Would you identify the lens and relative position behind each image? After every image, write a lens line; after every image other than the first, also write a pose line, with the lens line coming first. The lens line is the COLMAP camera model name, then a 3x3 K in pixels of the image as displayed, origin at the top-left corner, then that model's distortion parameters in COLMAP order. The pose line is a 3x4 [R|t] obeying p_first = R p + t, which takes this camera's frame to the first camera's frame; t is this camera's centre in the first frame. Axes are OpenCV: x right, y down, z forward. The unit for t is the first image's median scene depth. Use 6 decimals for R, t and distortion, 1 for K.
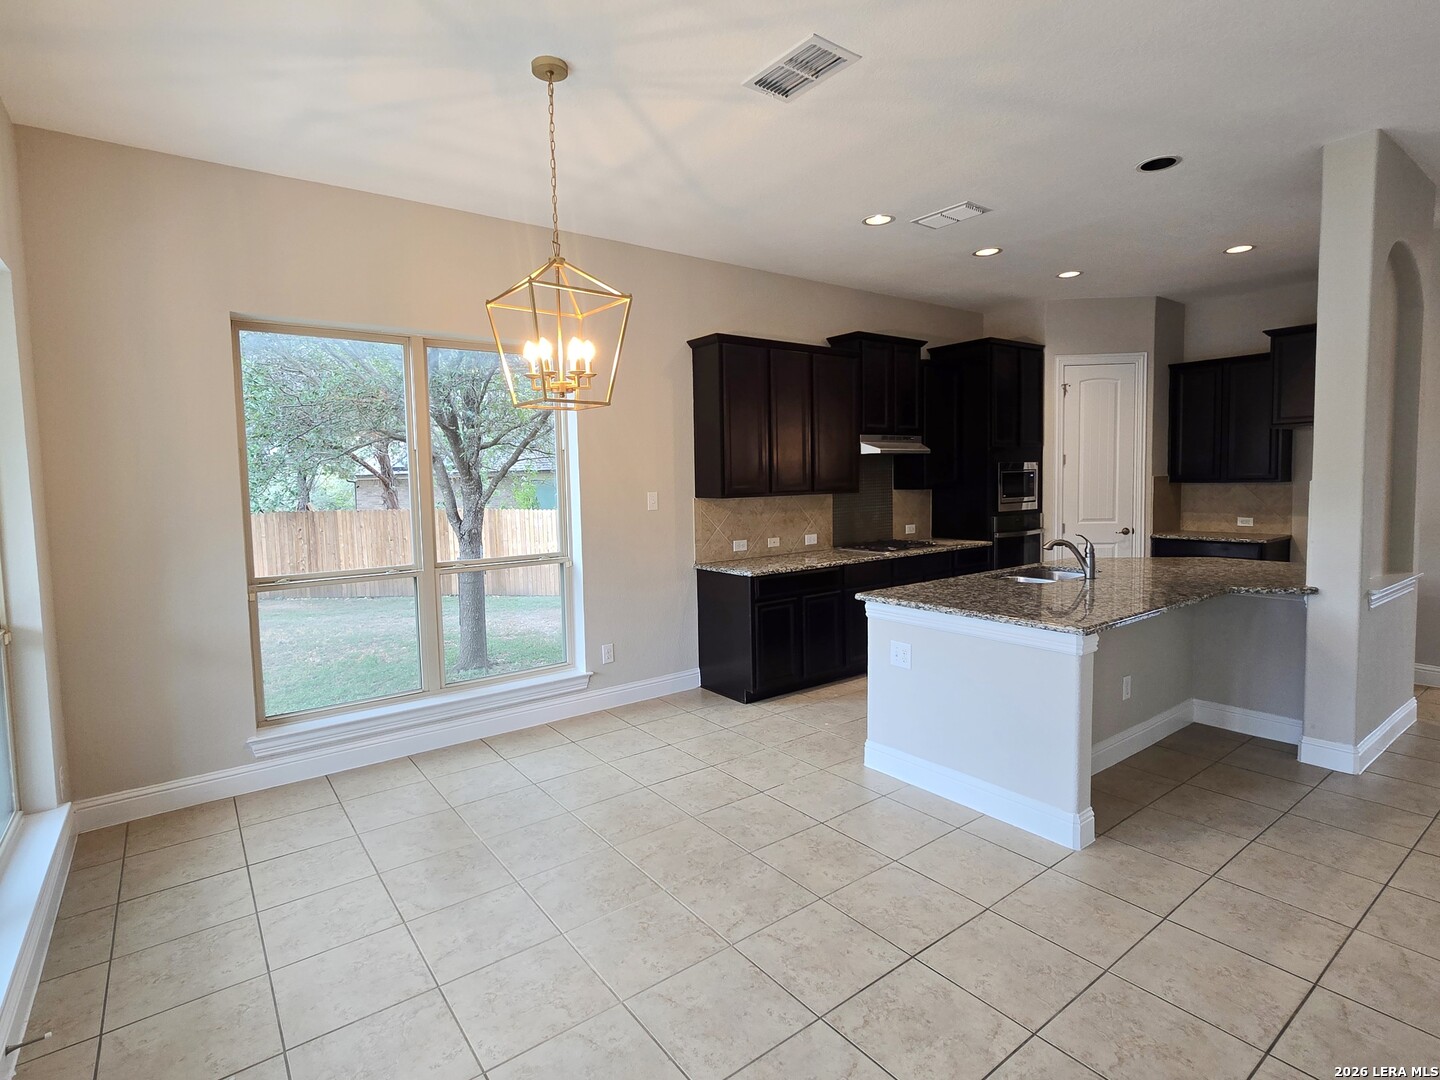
lens RADIAL K [[736.3, 0, 726.2], [0, 736.3, 540.2], [0, 0, 1]] dist [-0.005302, 0.003642]
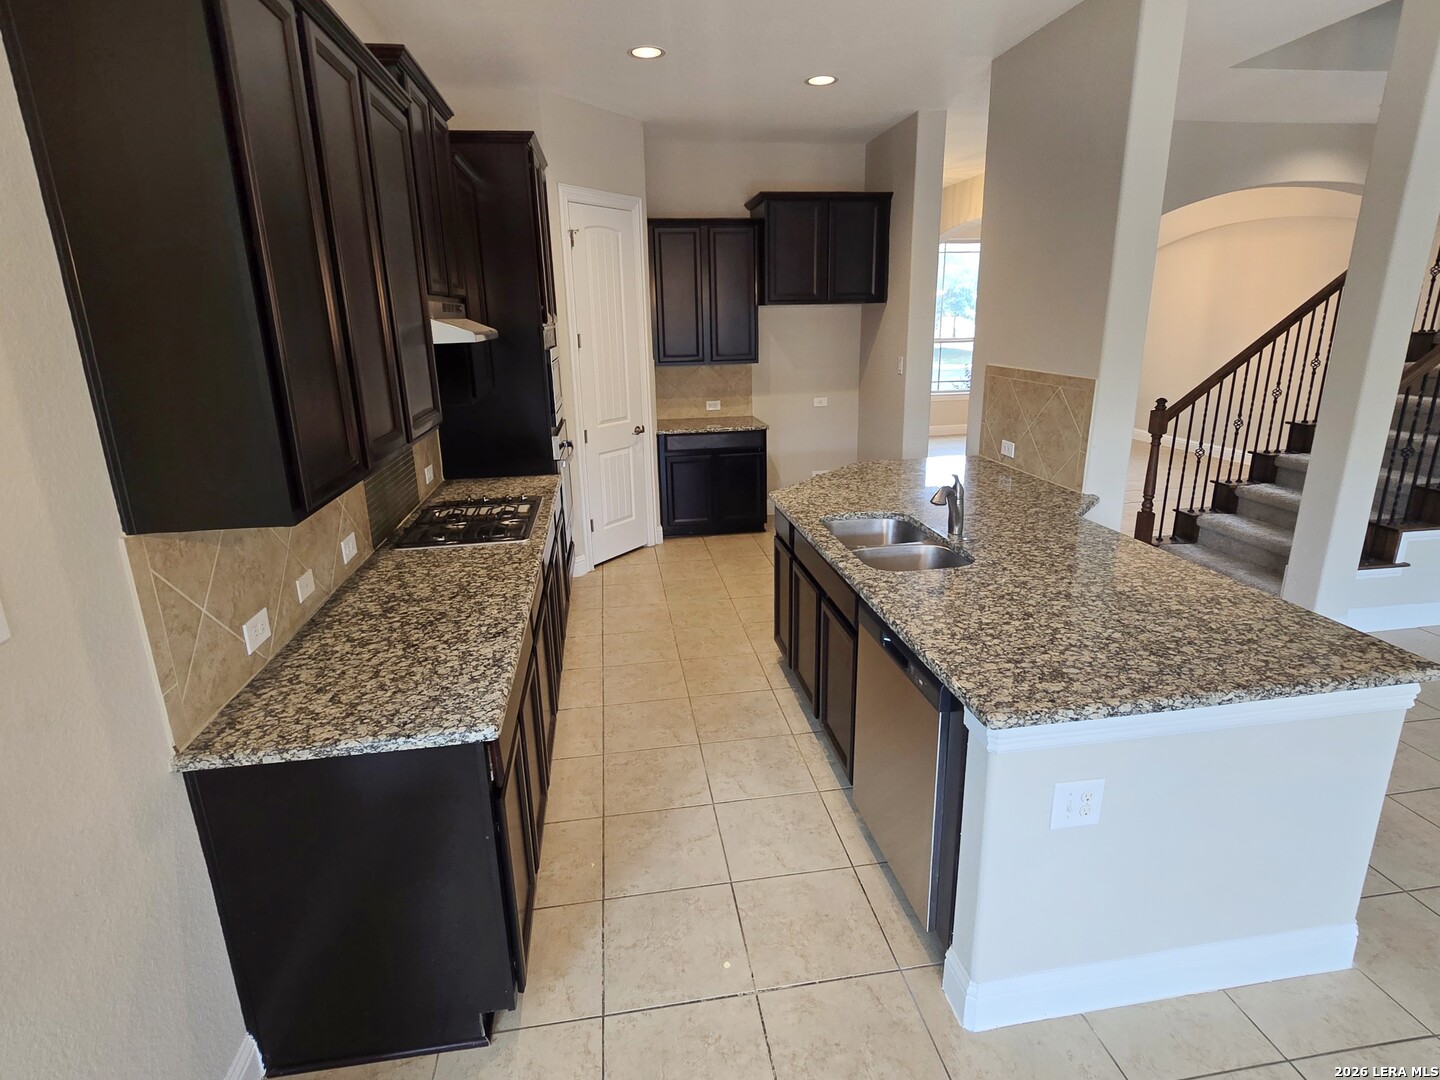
lens RADIAL K [[736.3, 0, 716.9], [0, 736.3, 537.8], [0, 0, 1]] dist [-0.005302, 0.003642]
pose [[0.487112, -0.242021, 0.839135, -0.128418], [0.090090, 0.969634, 0.227363, -0.077484], [-0.868680, -0.035154, 0.494124, 0.541914]]
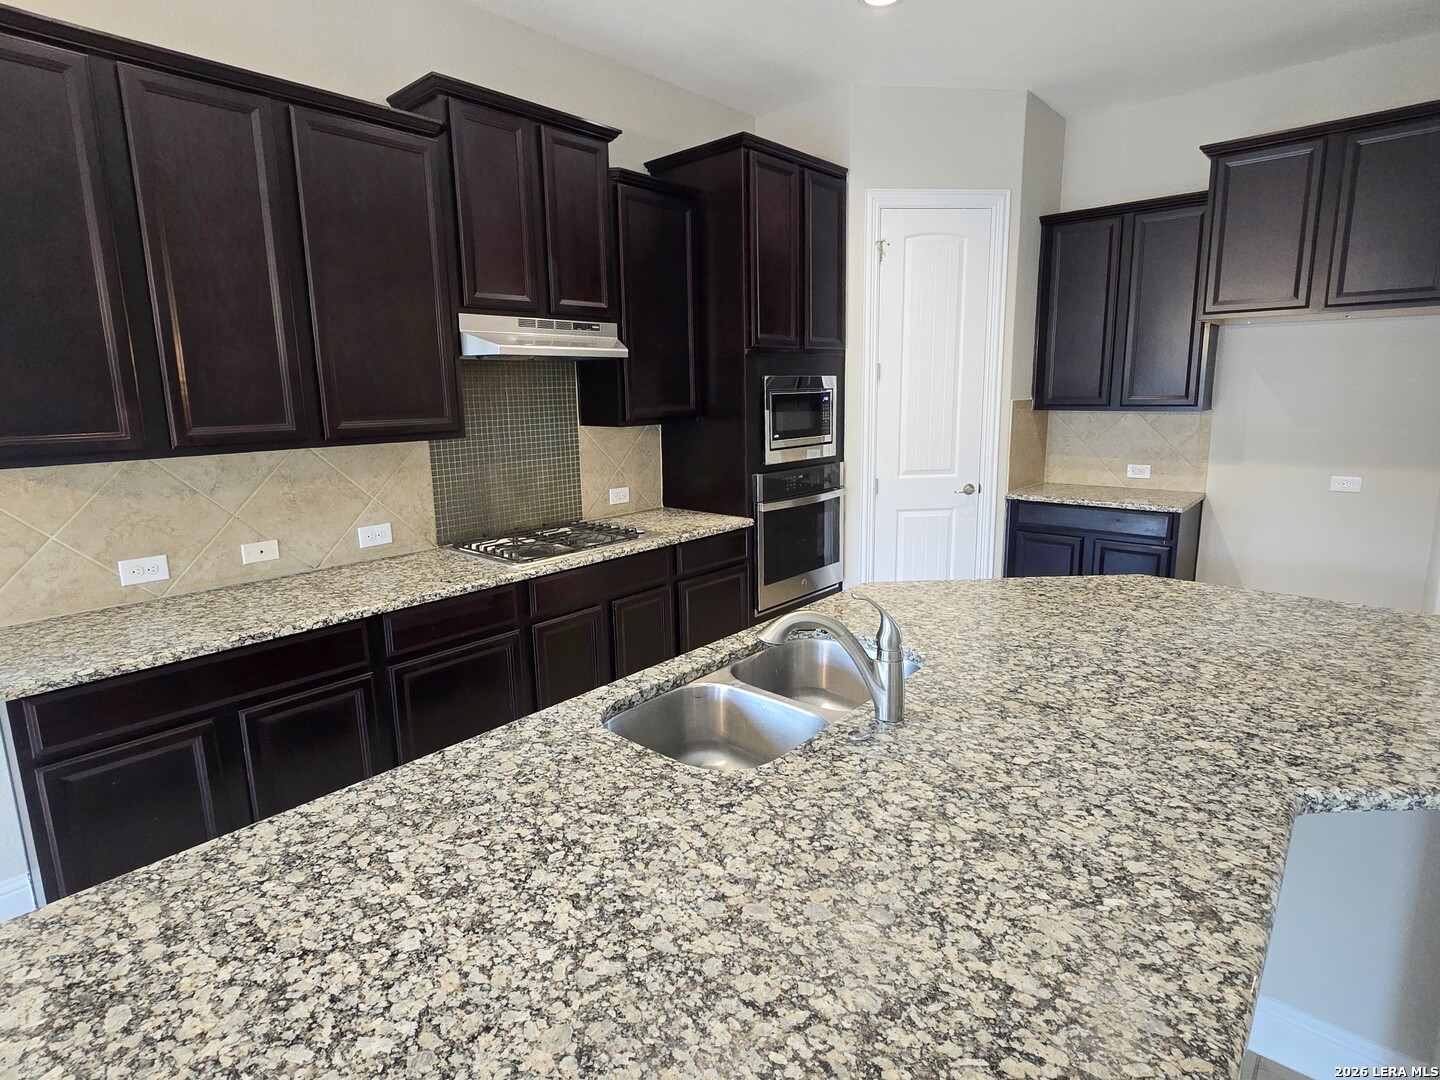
lens RADIAL K [[736.3, 0, 720.6], [0, 736.3, 550.4], [0, 0, 1]] dist [-0.005302, 0.003642]
pose [[0.982609, -0.037502, 0.181861, 0.227127], [0.014635, 0.991987, 0.125487, -0.044338], [-0.185110, -0.120644, 0.975284, 0.437183]]
